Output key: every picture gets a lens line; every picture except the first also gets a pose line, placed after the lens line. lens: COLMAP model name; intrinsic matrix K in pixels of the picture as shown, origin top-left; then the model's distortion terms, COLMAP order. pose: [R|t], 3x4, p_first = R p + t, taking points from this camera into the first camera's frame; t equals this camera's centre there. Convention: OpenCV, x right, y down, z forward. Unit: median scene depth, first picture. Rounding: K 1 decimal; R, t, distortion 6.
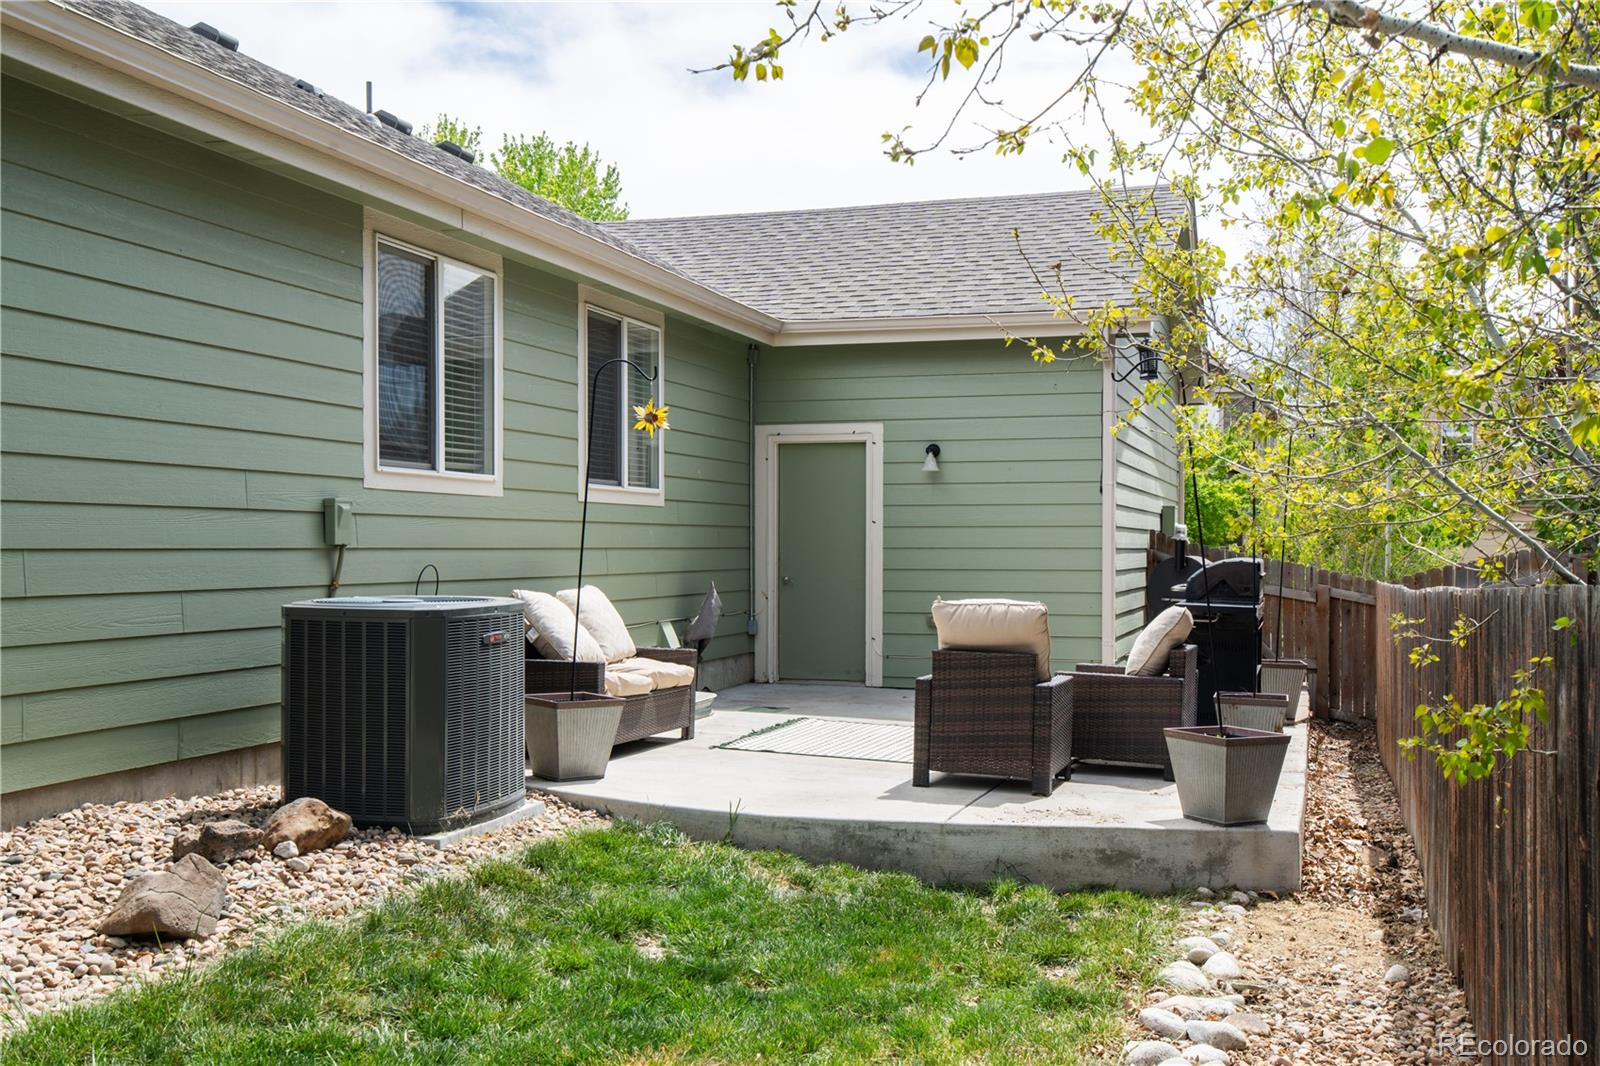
lens RADIAL K [[1521.7, 0, 848.9], [0, 1521.7, 565.8], [0, 0, 1]] dist [0.056764, 0.000000]
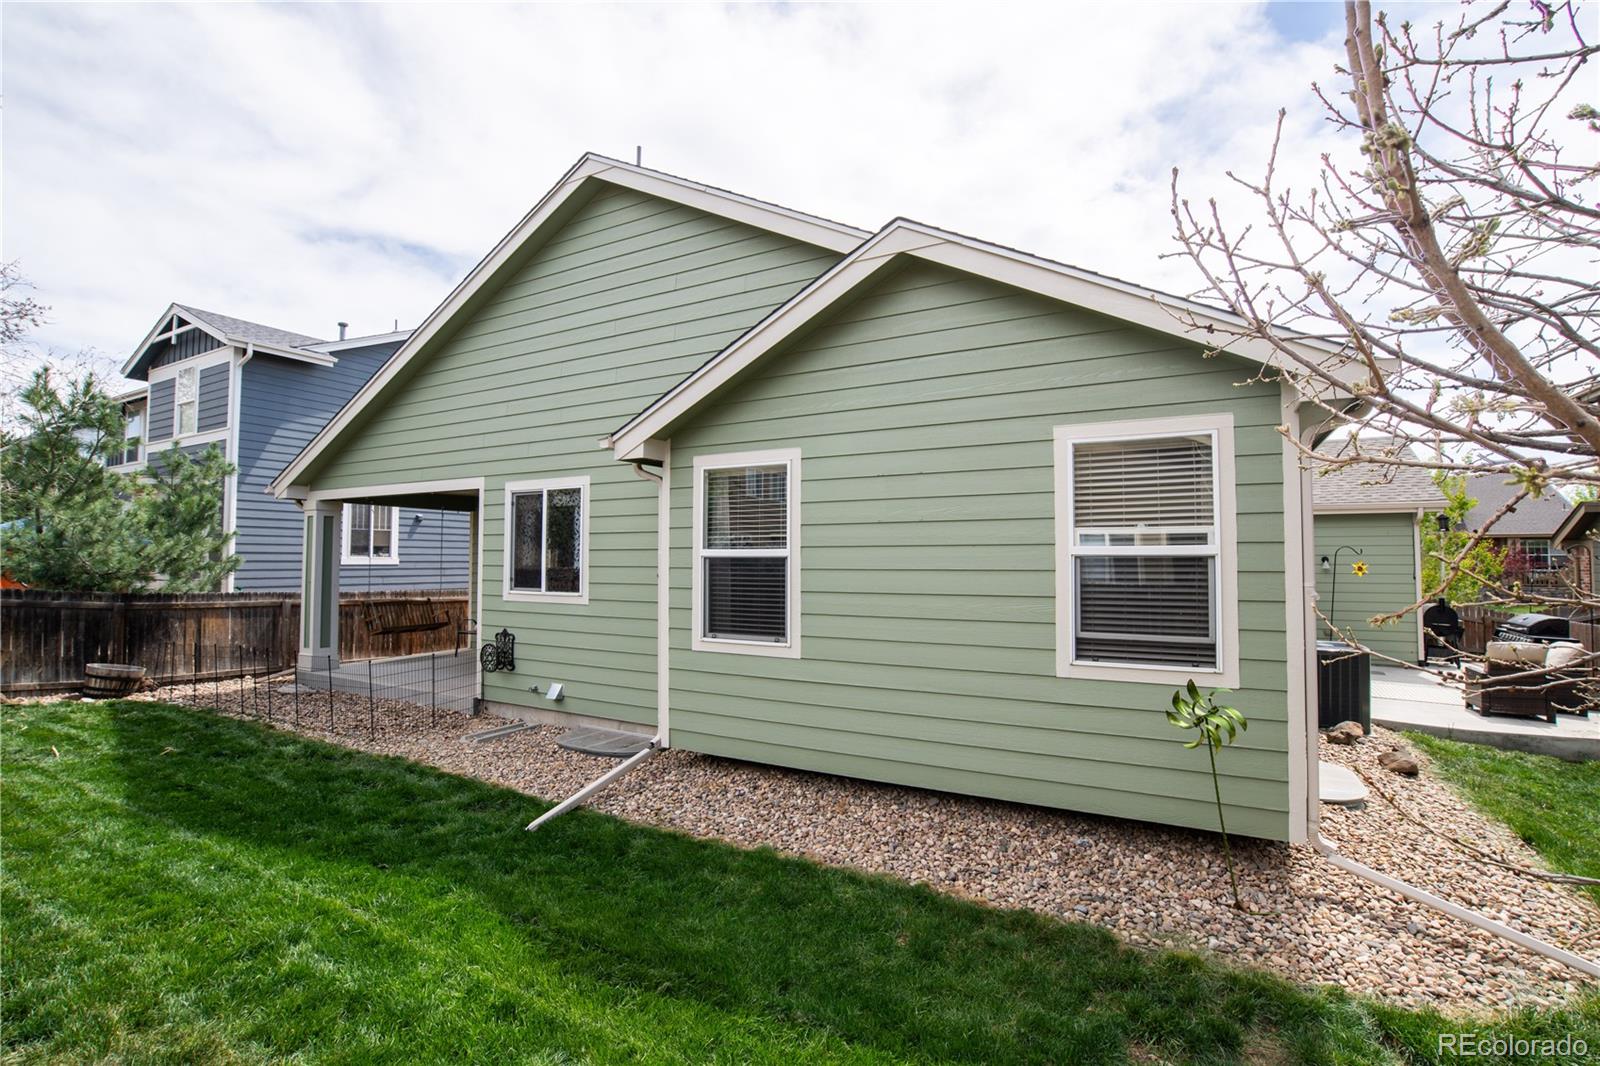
lens RADIAL K [[748.7, 0, 784.6], [0, 748.7, 529.2], [0, 0, 1]] dist [-0.039357, 0.016747]
pose [[0.986447, -0.005920, -0.163975, -0.945373], [-0.001983, 0.998846, -0.047989, -0.108713], [0.164070, 0.047663, 0.985297, -0.409786]]
